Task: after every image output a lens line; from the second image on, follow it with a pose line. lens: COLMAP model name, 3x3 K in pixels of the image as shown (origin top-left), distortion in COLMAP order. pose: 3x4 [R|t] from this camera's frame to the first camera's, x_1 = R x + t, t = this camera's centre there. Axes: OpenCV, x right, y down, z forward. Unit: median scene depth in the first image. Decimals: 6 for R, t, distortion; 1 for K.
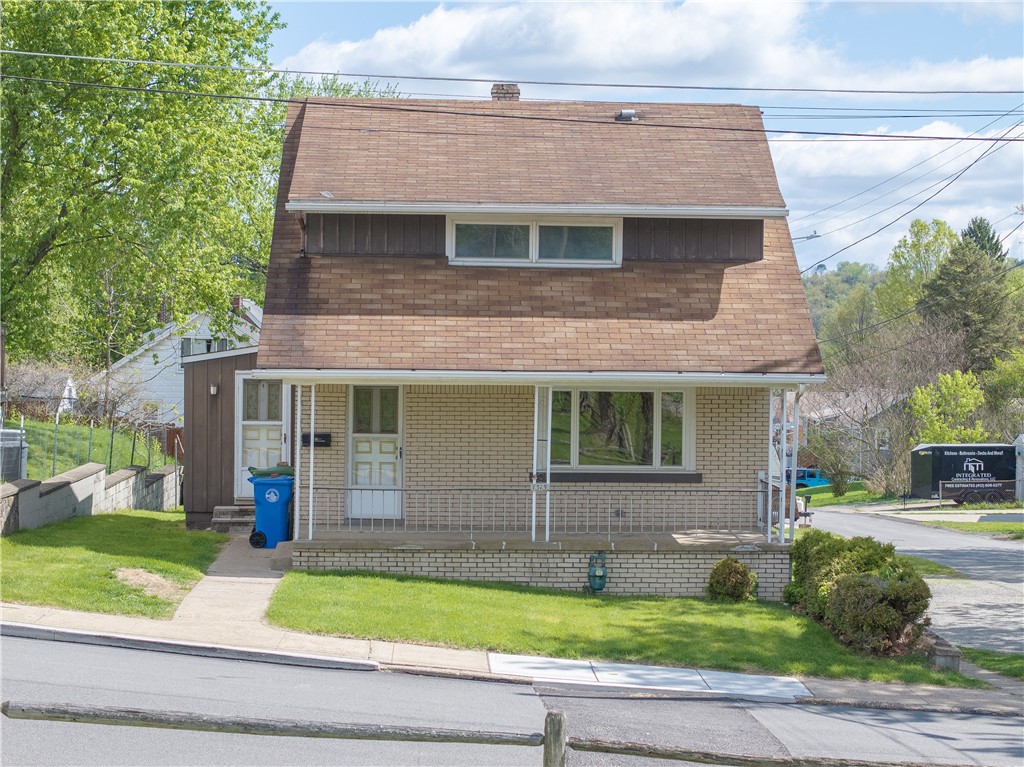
lens RADIAL K [[2067.8, 0, 512.0], [0, 2067.8, 383.5], [0, 0, 1]] dist [-0.146461, 0.068339]
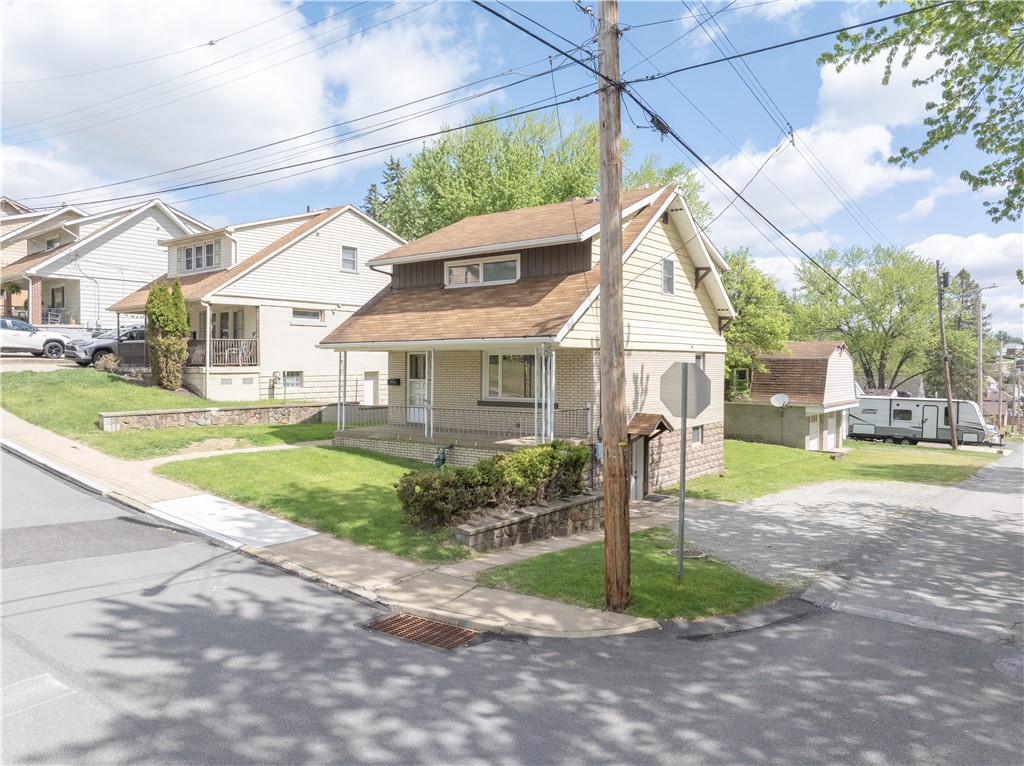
lens RADIAL K [[723.3, 0, 512.0], [0, 723.3, 383.0], [0, 0, 1]] dist [-0.025210, -0.005802]
pose [[0.779921, 0.002934, -0.625871, 0.446401], [-0.005706, 0.999981, -0.002423, 0.030458], [0.625852, 0.005461, 0.779923, 0.552260]]
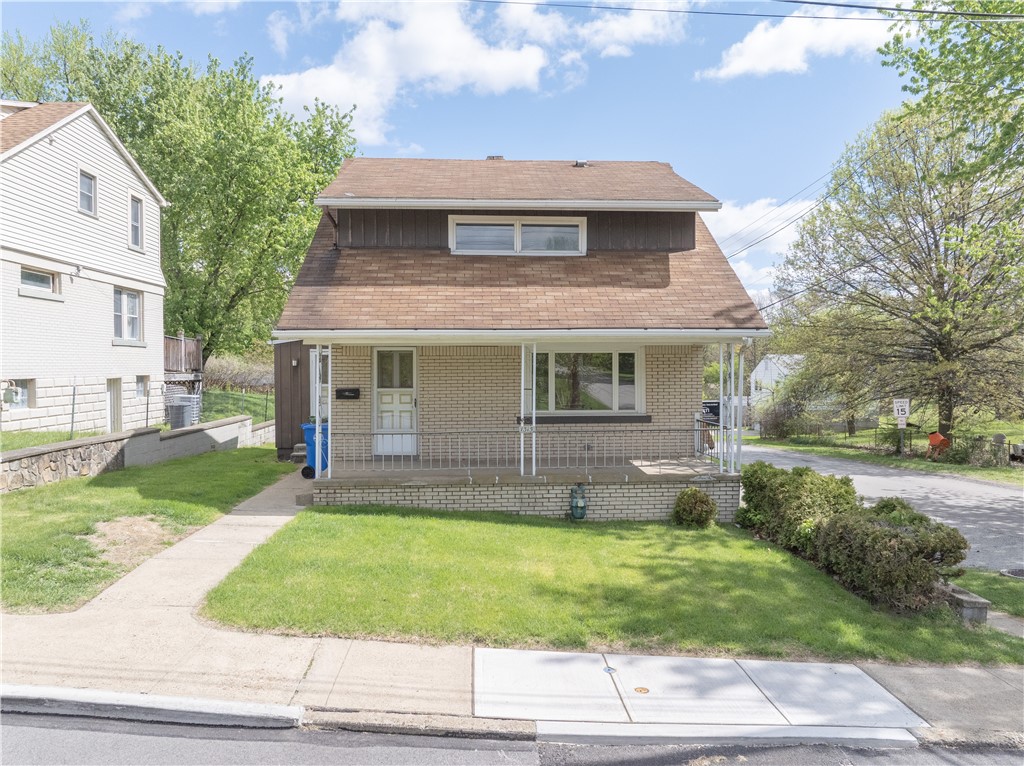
lens RADIAL K [[720.6, 0, 524.4], [0, 720.6, 386.2], [0, 0, 1]] dist [-0.021093, -0.000265]
pose [[0.999498, -0.015410, 0.027667, 0.001114], [0.015372, 0.999881, 0.001589, 0.024581], [-0.027688, -0.001163, 0.999616, 0.580883]]
